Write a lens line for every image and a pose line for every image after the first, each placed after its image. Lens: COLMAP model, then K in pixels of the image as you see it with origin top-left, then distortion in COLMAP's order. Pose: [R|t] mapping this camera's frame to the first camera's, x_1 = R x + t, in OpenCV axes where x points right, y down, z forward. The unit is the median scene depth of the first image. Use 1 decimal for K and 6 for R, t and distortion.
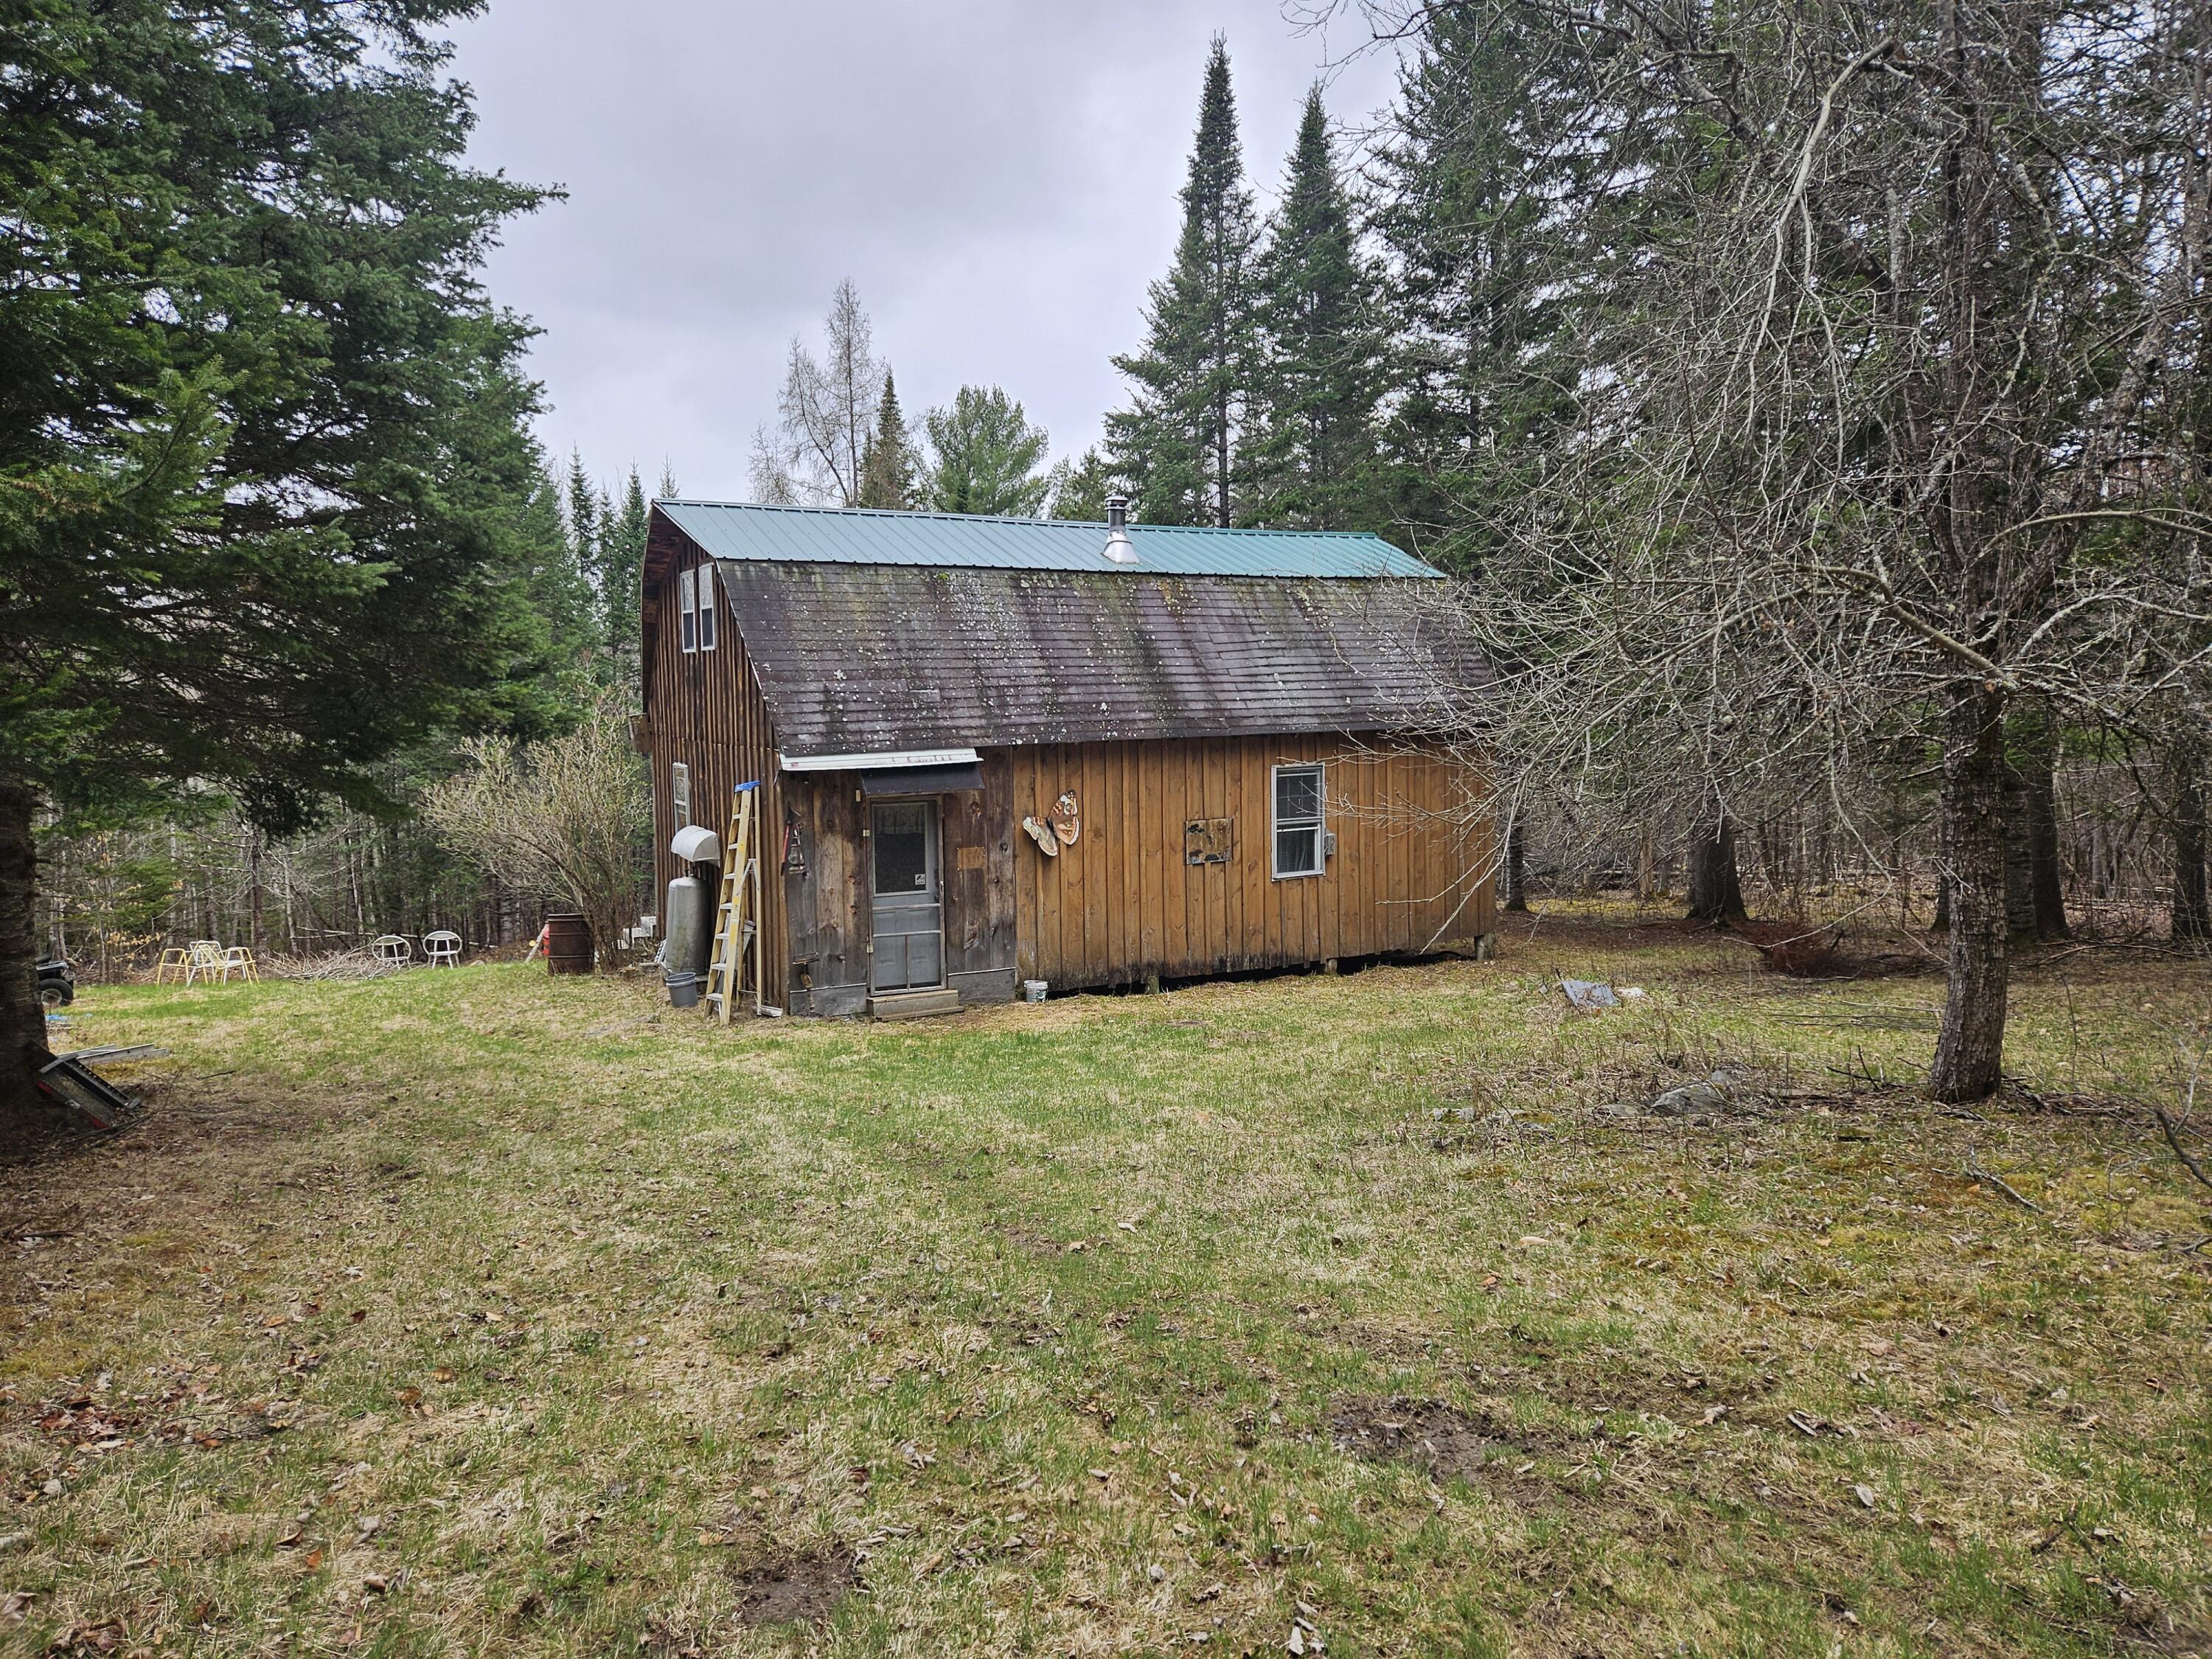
lens RADIAL K [[1489.2, 0, 1106.0], [0, 1489.2, 829.5], [0, 0, 1]] dist [0.049891, -0.022657]
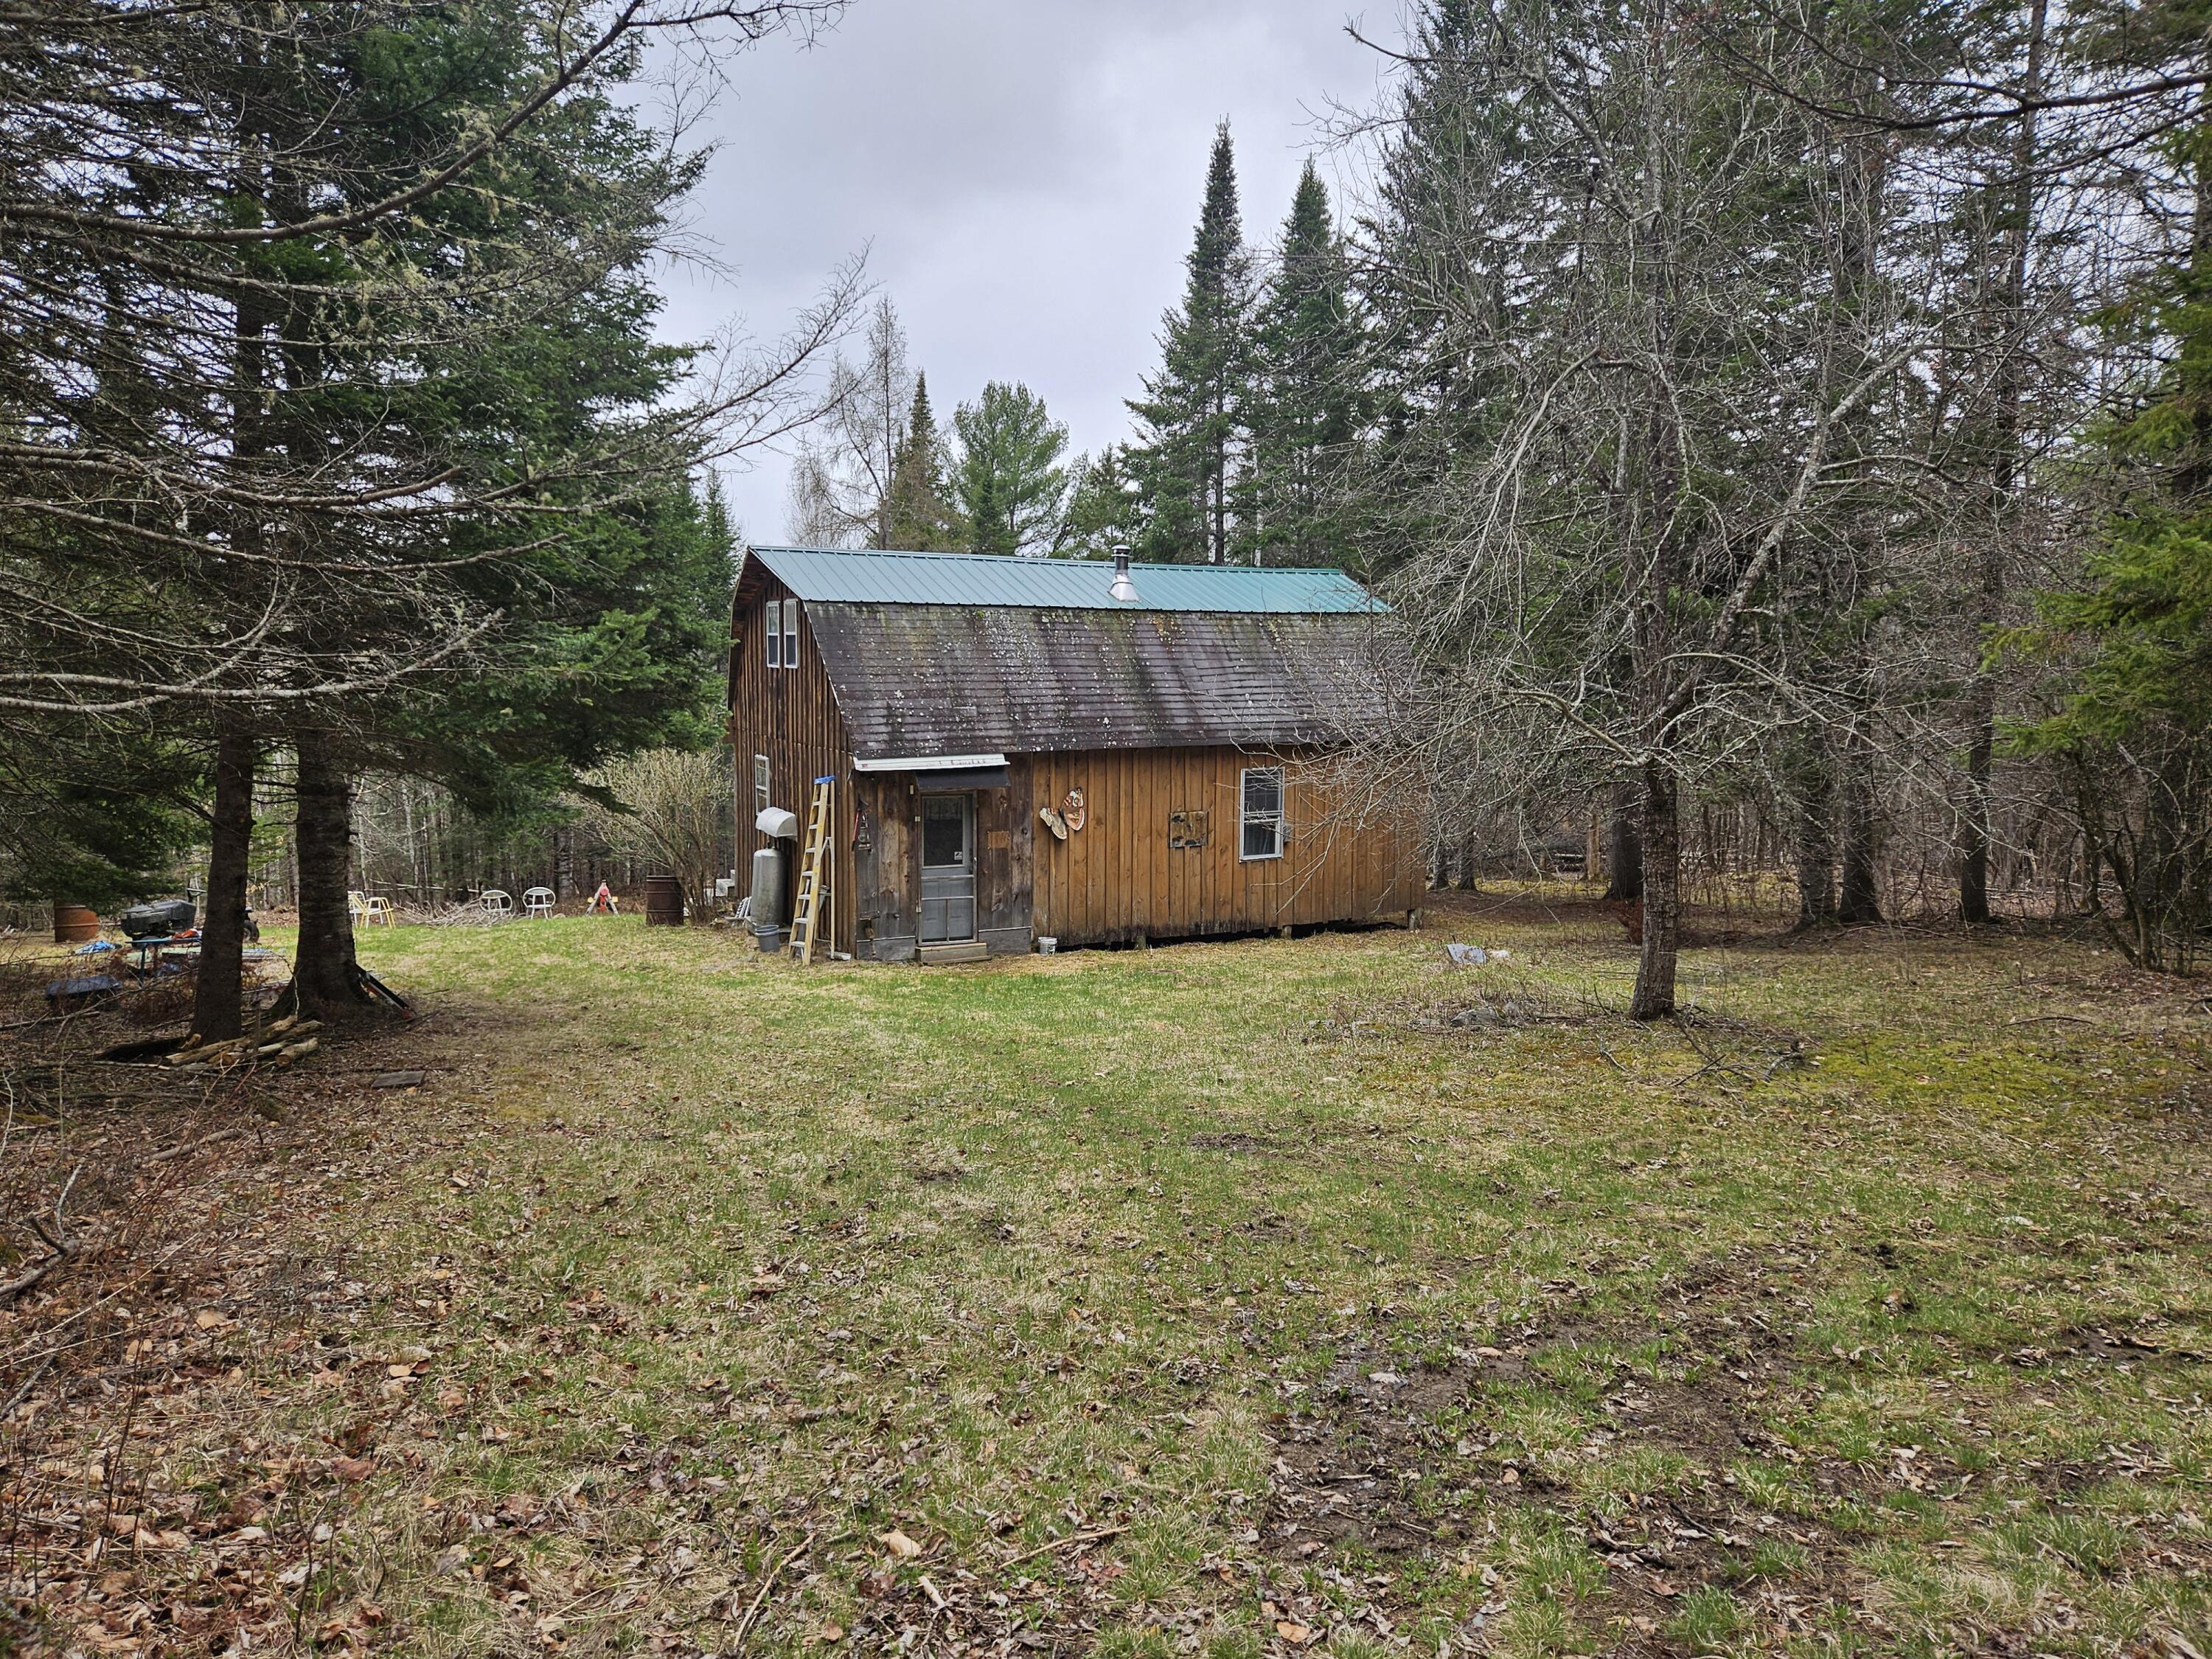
lens RADIAL K [[1463.4, 0, 1131.9], [0, 1463.4, 831.6], [0, 0, 1]] dist [0.046458, -0.000566]
pose [[0.999721, 0.021540, 0.009736, 0.010560], [-0.021743, 0.999539, 0.021190, -0.016330], [-0.009275, -0.021395, 0.999728, -0.244154]]
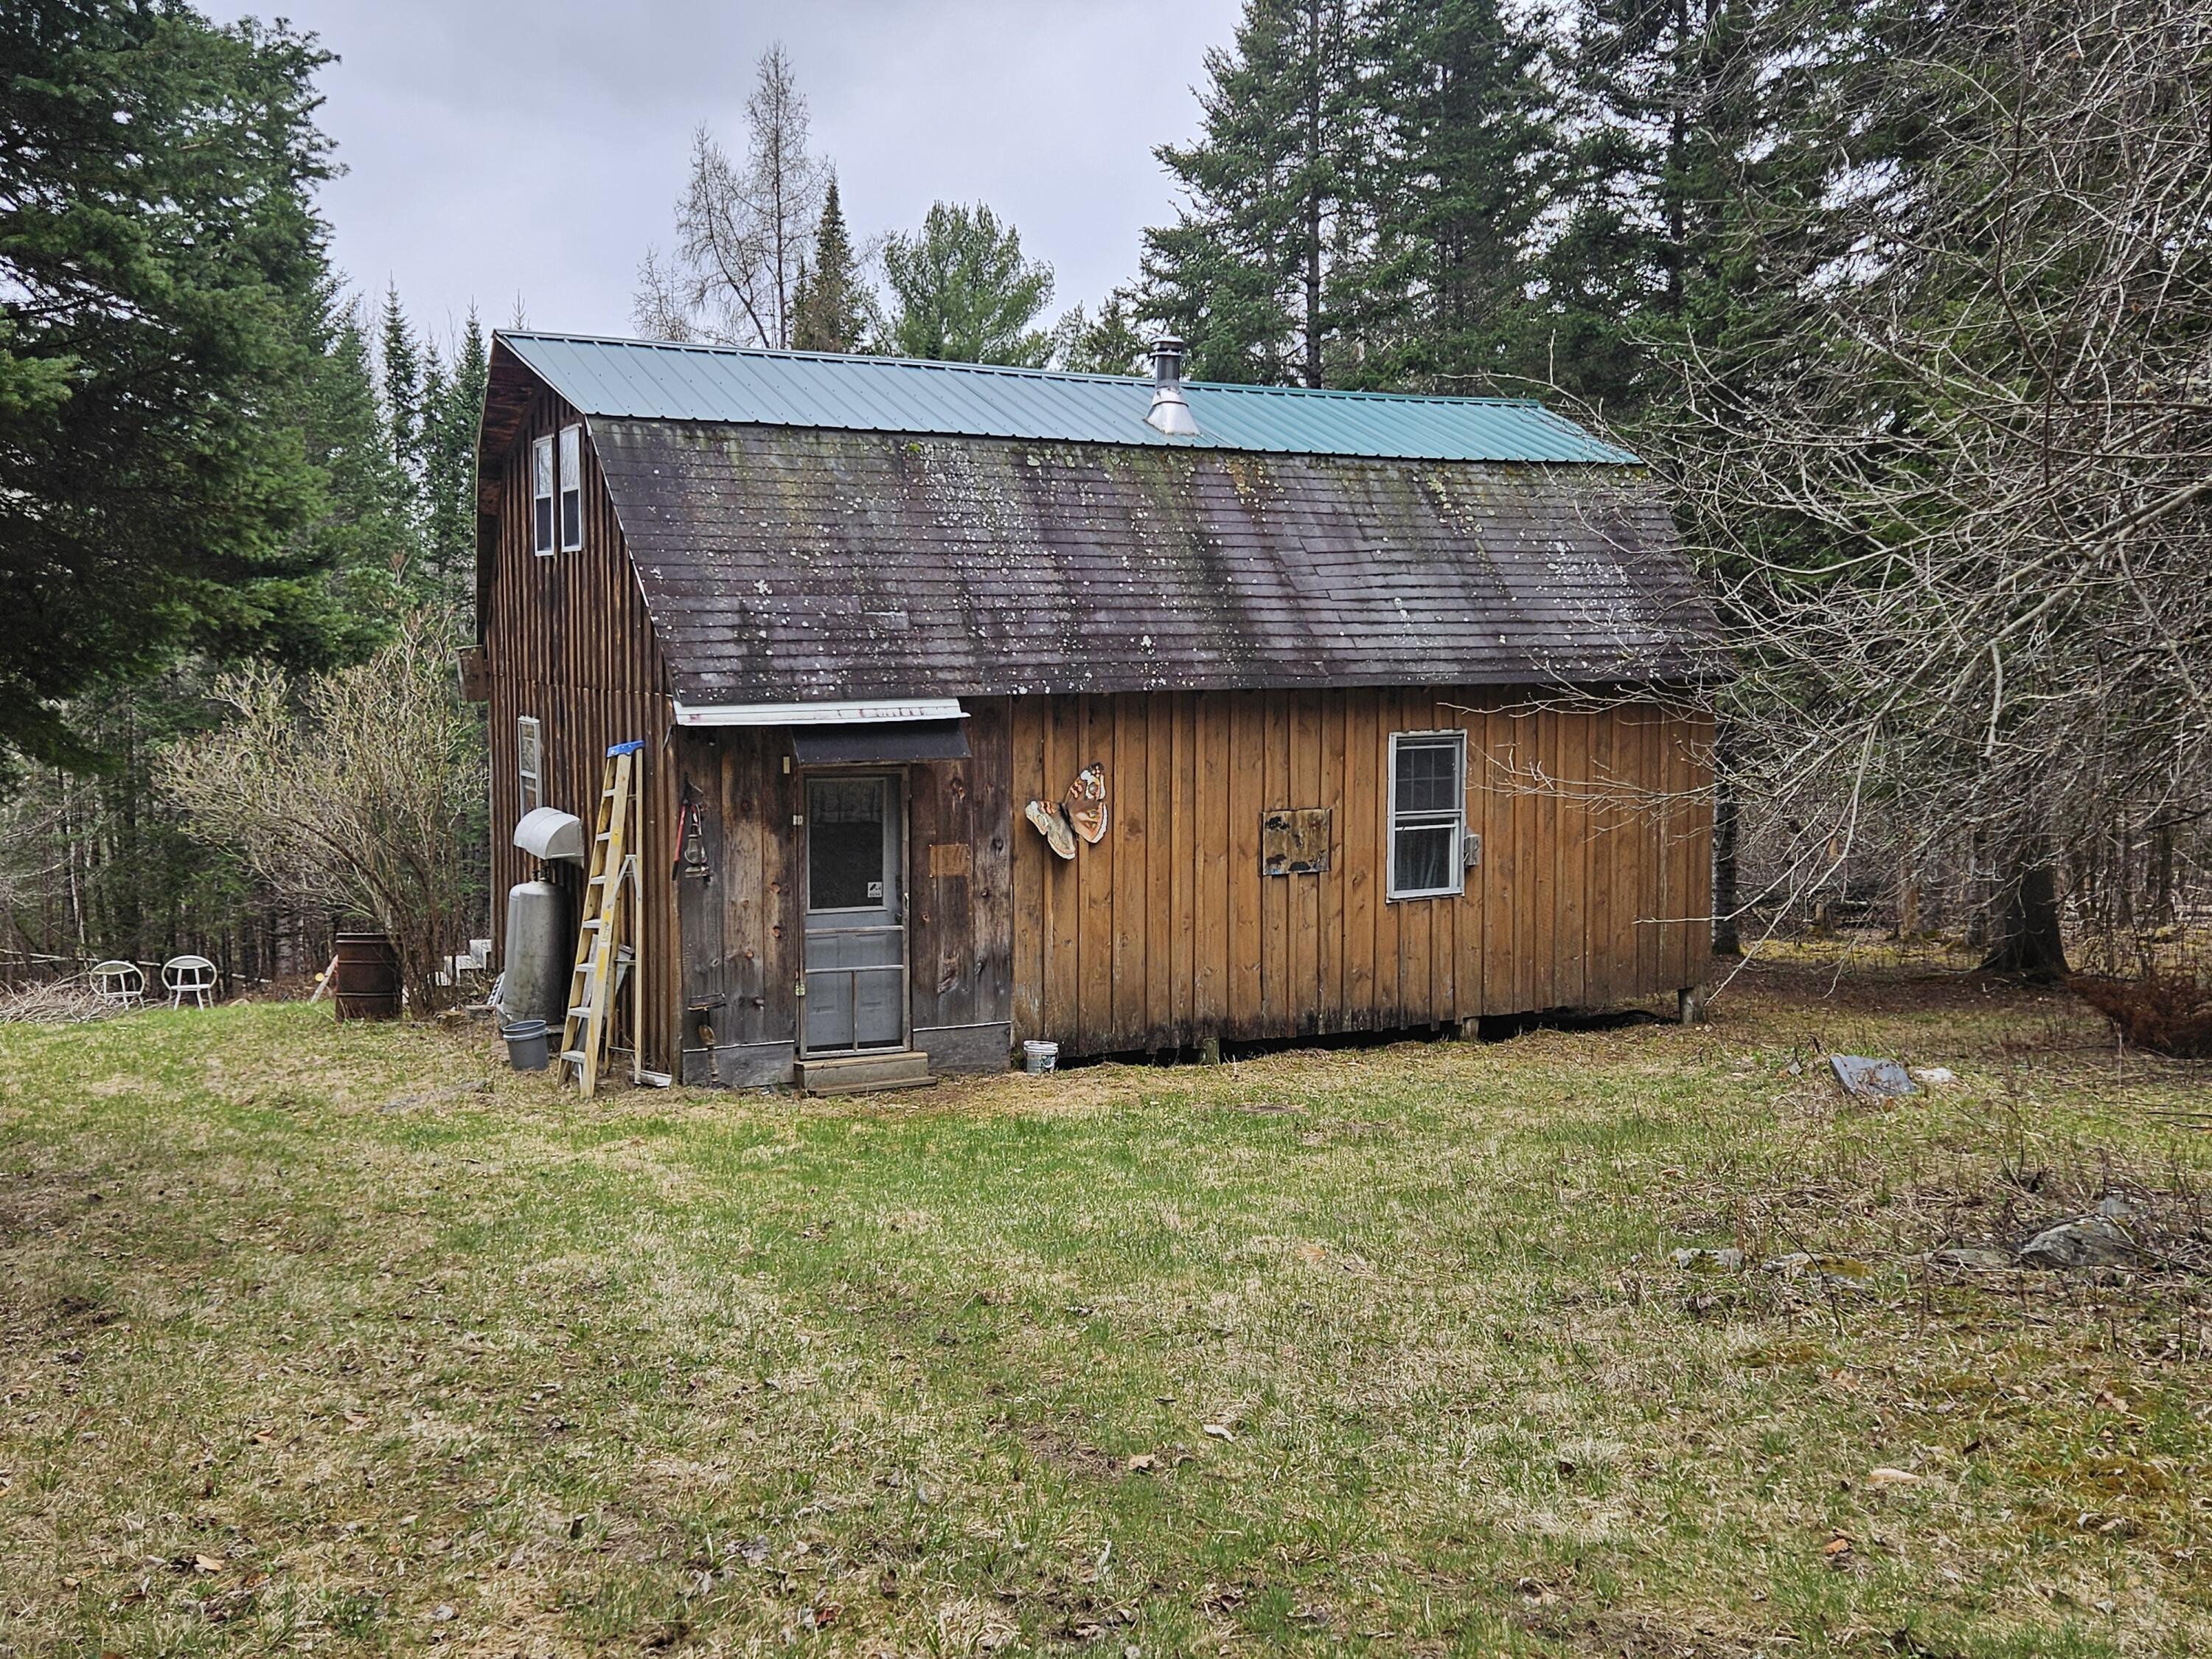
lens RADIAL K [[2085.7, 0, 1073.7], [0, 2085.7, 836.9], [0, 0, 1]] dist [0.050244, -0.029763]
pose [[0.999601, 0.016262, -0.023074, -0.011698], [-0.016224, 0.999867, 0.001862, 0.005863], [0.023101, -0.001487, 0.999732, 0.045624]]
